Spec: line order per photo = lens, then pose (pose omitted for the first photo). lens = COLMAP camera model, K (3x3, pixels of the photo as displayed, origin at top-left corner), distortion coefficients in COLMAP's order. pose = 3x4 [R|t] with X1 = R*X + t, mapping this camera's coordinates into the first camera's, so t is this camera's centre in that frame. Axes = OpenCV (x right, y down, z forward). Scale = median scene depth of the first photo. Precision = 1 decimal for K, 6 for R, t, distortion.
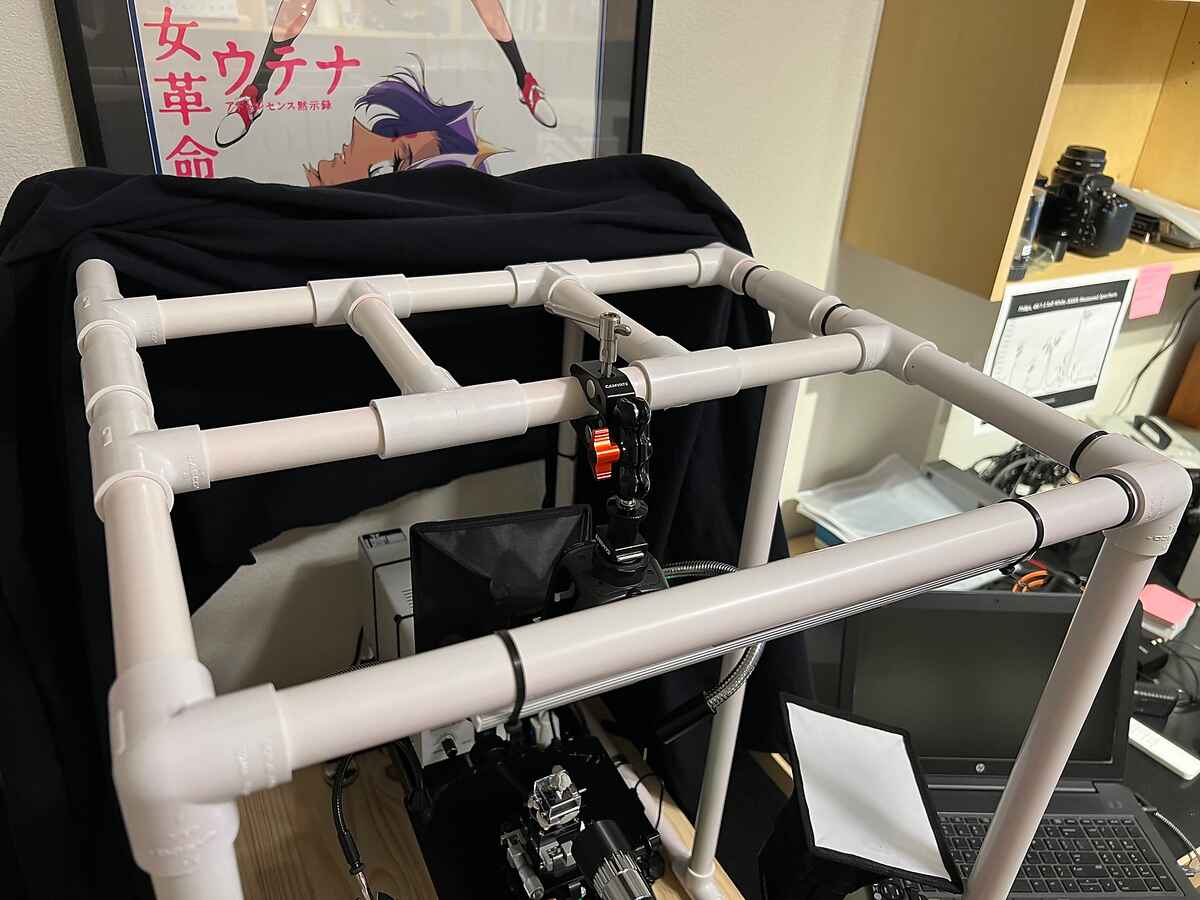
lens RADIAL K [[913.9, 0, 600.0], [0, 913.9, 450.0], [0, 0, 1]] dist [0.010171, -0.018640]
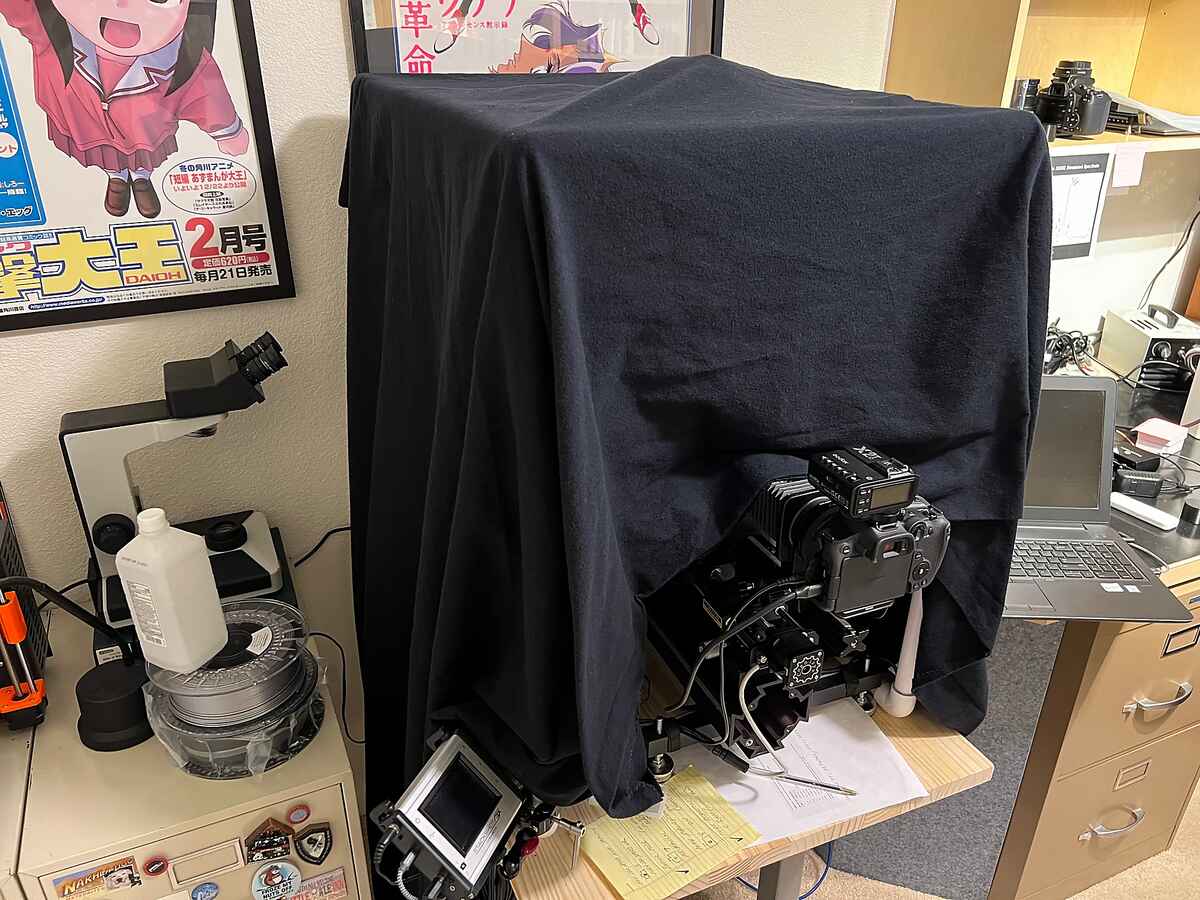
lens RADIAL K [[913.9, 0, 600.0], [0, 913.9, 450.0], [0, 0, 1]] dist [0.010171, -0.018640]
pose [[0.996131, -0.016248, -0.086362, -0.028692], [0.011885, 0.998638, -0.050799, 0.357303], [0.087070, 0.049576, 0.994968, -0.389344]]
